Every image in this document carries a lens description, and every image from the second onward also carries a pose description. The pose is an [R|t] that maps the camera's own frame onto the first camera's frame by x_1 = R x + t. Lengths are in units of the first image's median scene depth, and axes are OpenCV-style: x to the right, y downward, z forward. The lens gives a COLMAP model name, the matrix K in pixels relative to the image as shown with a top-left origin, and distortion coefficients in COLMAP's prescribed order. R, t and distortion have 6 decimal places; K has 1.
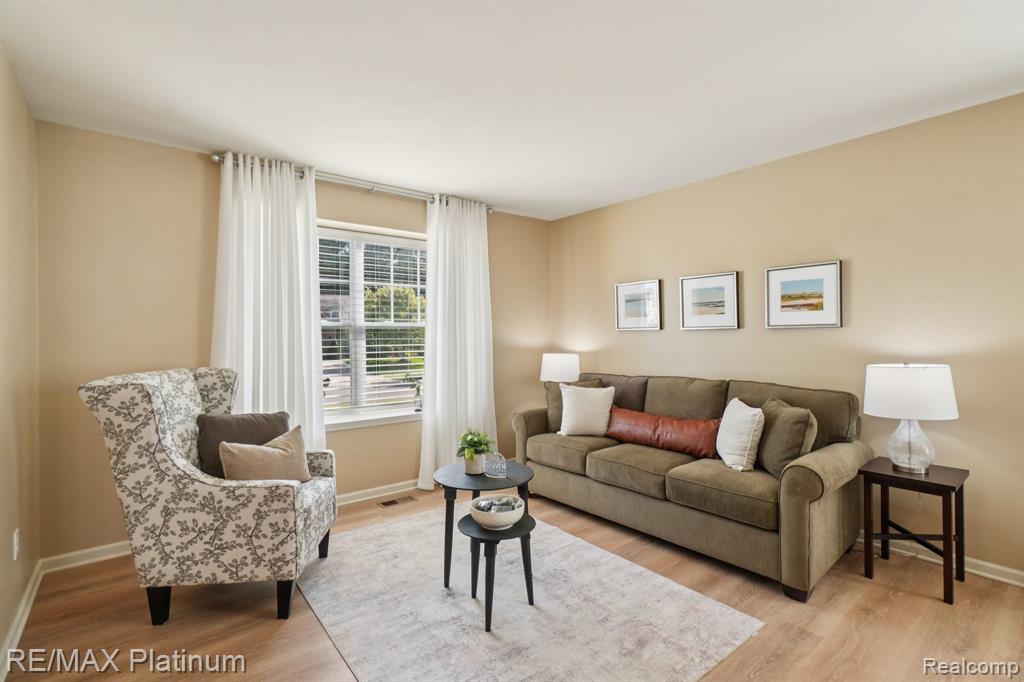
lens RADIAL K [[510.9, 0, 517.1], [0, 510.9, 337.3], [0, 0, 1]] dist [-0.001514, -0.000590]
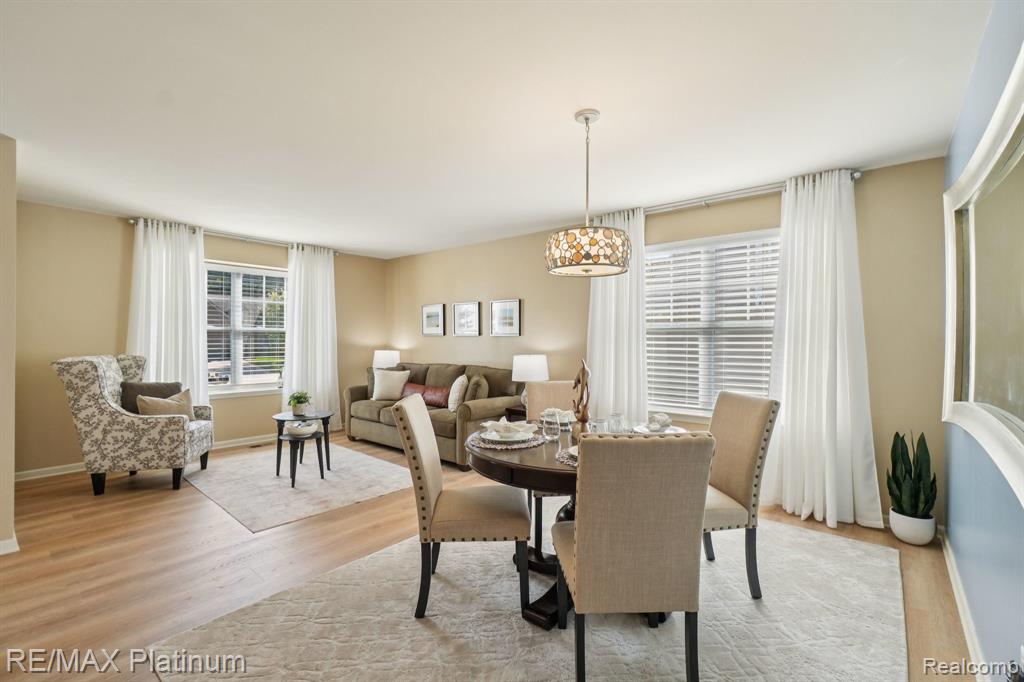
lens RADIAL K [[443.8, 0, 508.2], [0, 443.8, 341.4], [0, 0, 1]] dist [-0.004569, -0.000910]
pose [[0.978290, 0.013756, 0.206781, 0.296223], [-0.014152, 0.999900, 0.000434, -0.001289], [-0.206755, -0.003351, 0.978387, -0.634591]]
